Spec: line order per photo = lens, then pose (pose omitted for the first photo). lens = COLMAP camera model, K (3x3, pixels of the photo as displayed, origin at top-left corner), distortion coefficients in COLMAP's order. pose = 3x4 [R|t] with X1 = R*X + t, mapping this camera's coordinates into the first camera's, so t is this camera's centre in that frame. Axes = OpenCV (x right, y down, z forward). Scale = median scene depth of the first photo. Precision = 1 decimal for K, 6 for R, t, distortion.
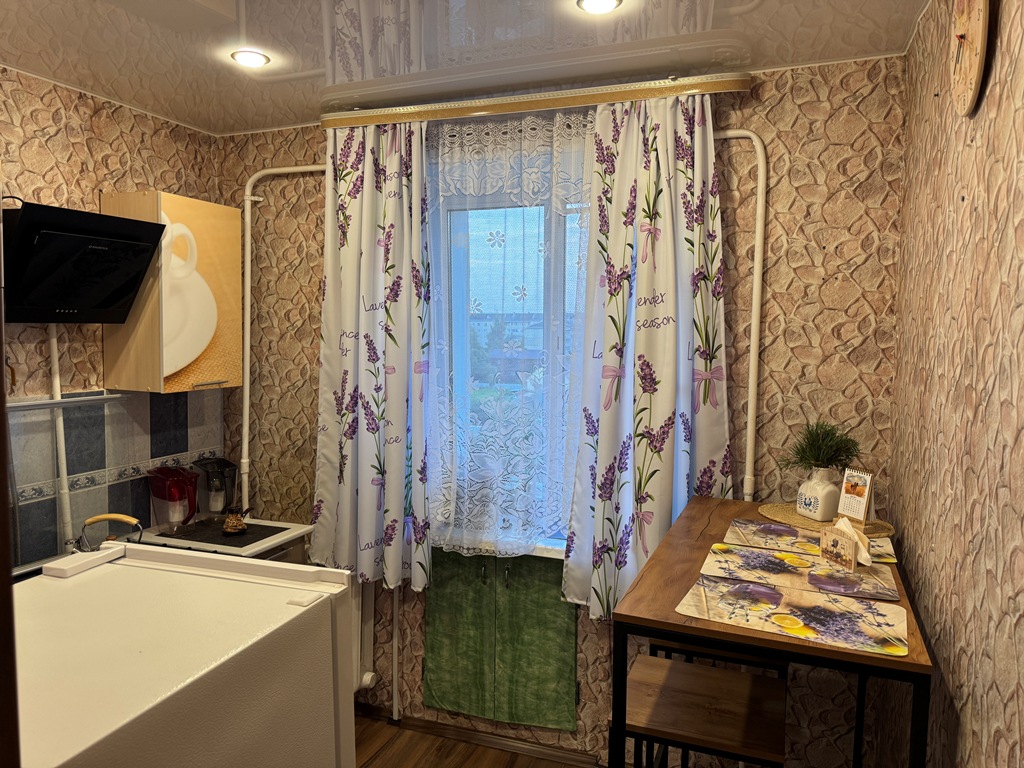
lens RADIAL K [[728.3, 0, 512.0], [0, 728.3, 384.0], [0, 0, 1]] dist [0.105961, -0.173337]
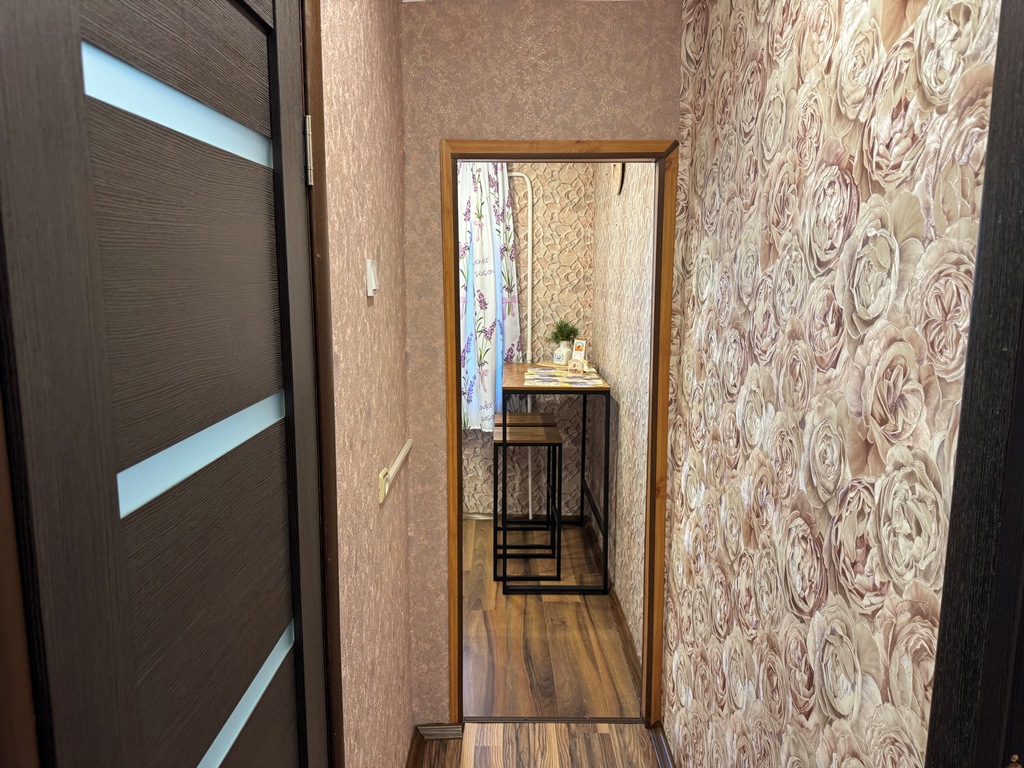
lens RADIAL K [[725.0, 0, 512.0], [0, 725.0, 384.0], [0, 0, 1]] dist [0.107052, -0.235375]
pose [[0.926835, -0.063908, 0.369989, -0.425329], [0.039206, 0.996494, 0.073912, 0.063514], [-0.373415, -0.053999, 0.926091, -0.753295]]
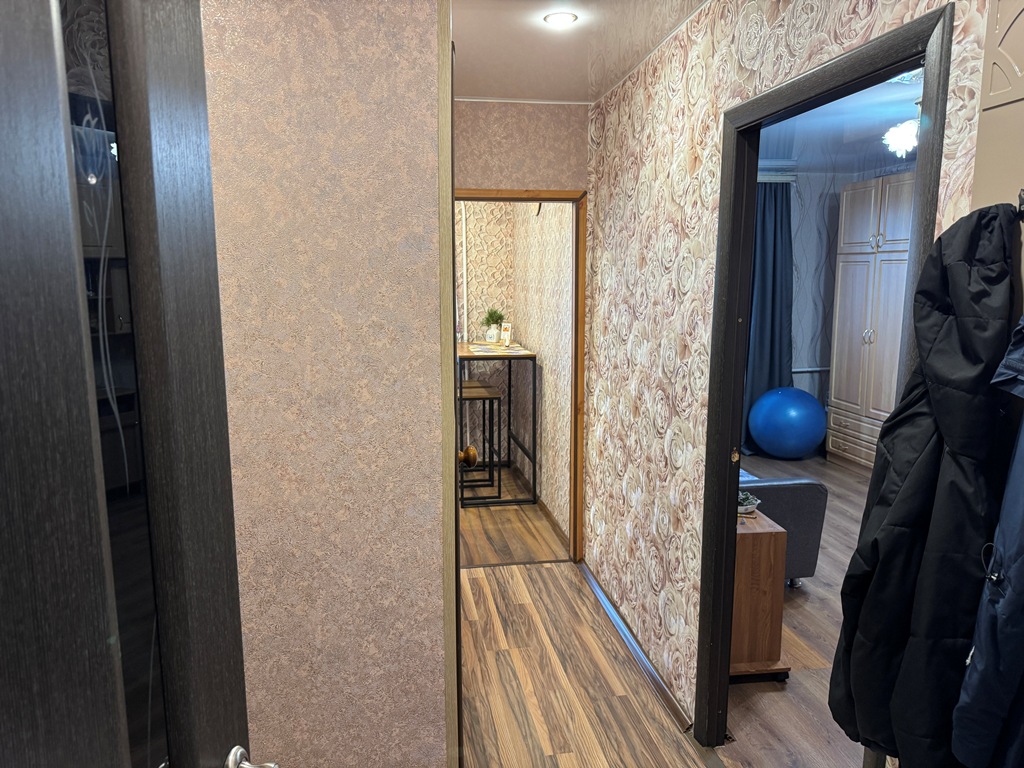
lens RADIAL K [[725.0, 0, 512.0], [0, 725.0, 384.0], [0, 0, 1]] dist [0.107052, -0.235375]
pose [[0.854732, -0.086847, 0.511753, -0.795297], [0.051597, 0.995236, 0.082720, 0.095668], [-0.516499, -0.044298, 0.855141, -1.170031]]
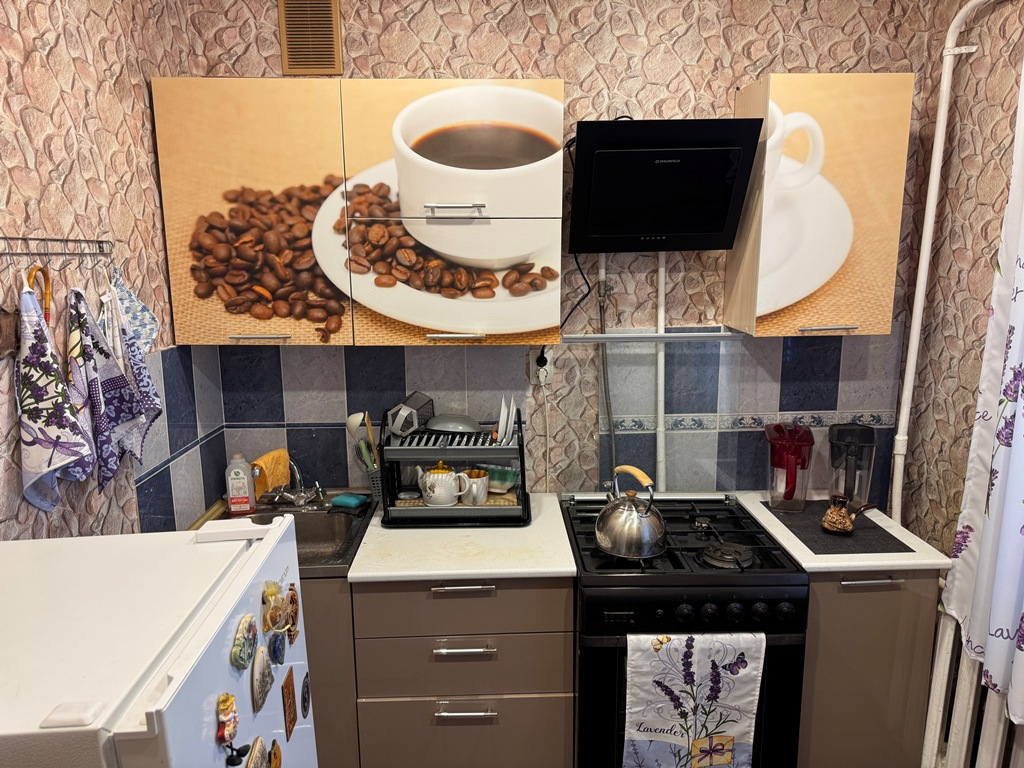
lens RADIAL K [[737.9, 0, 518.4], [0, 737.9, 385.3], [0, 0, 1]] dist [0.105242, -0.144961]
pose [[0.380875, 0.160690, -0.910556, 0.189365], [-0.050320, 0.986926, 0.153120, -0.048818], [0.923256, -0.012500, 0.383981, 0.458260]]
